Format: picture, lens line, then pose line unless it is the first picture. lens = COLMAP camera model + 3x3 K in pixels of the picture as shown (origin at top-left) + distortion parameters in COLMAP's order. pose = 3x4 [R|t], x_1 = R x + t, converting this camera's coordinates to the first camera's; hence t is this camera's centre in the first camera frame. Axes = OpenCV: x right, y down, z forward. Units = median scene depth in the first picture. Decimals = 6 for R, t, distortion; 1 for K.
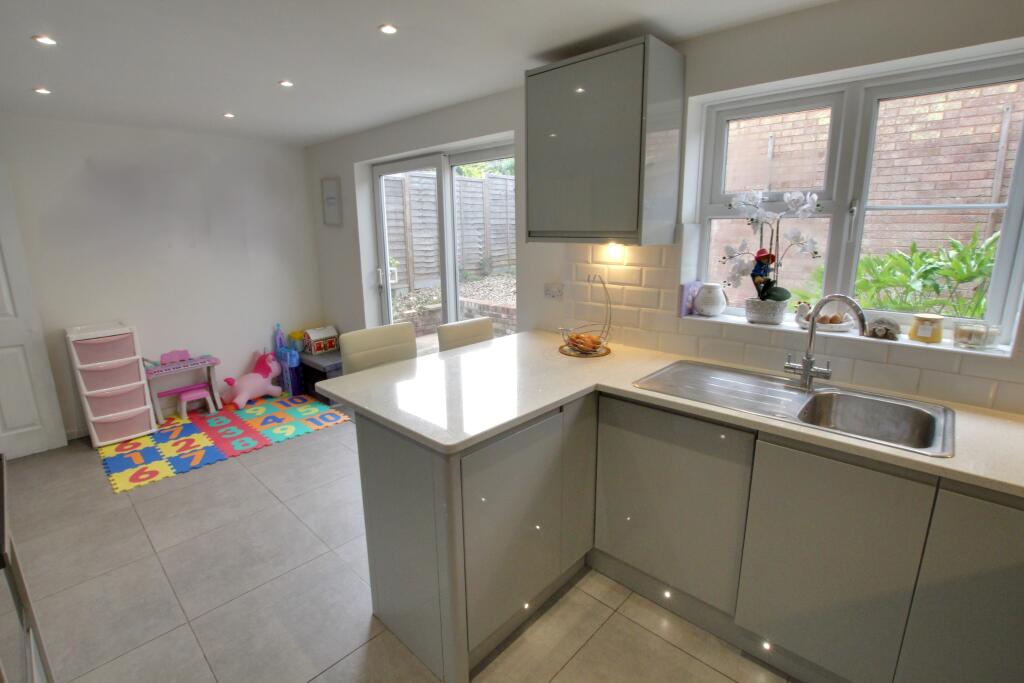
lens RADIAL K [[476.8, 0, 510.3], [0, 476.8, 336.5], [0, 0, 1]] dist [-0.022875, -0.000474]
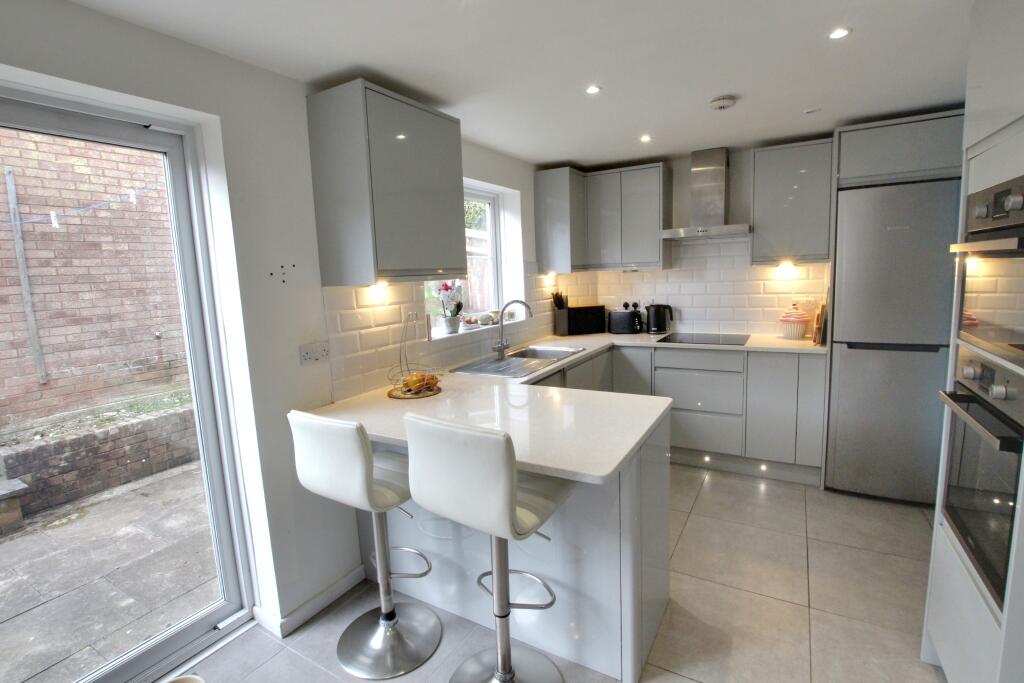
lens RADIAL K [[476.8, 0, 509.0], [0, 476.8, 340.5], [0, 0, 1]] dist [-0.022875, -0.000474]
pose [[-0.222946, -0.119641, 0.967461, -0.760134], [0.257967, 0.949820, 0.176907, -0.180650], [-0.940079, 0.289013, -0.180895, 0.913149]]
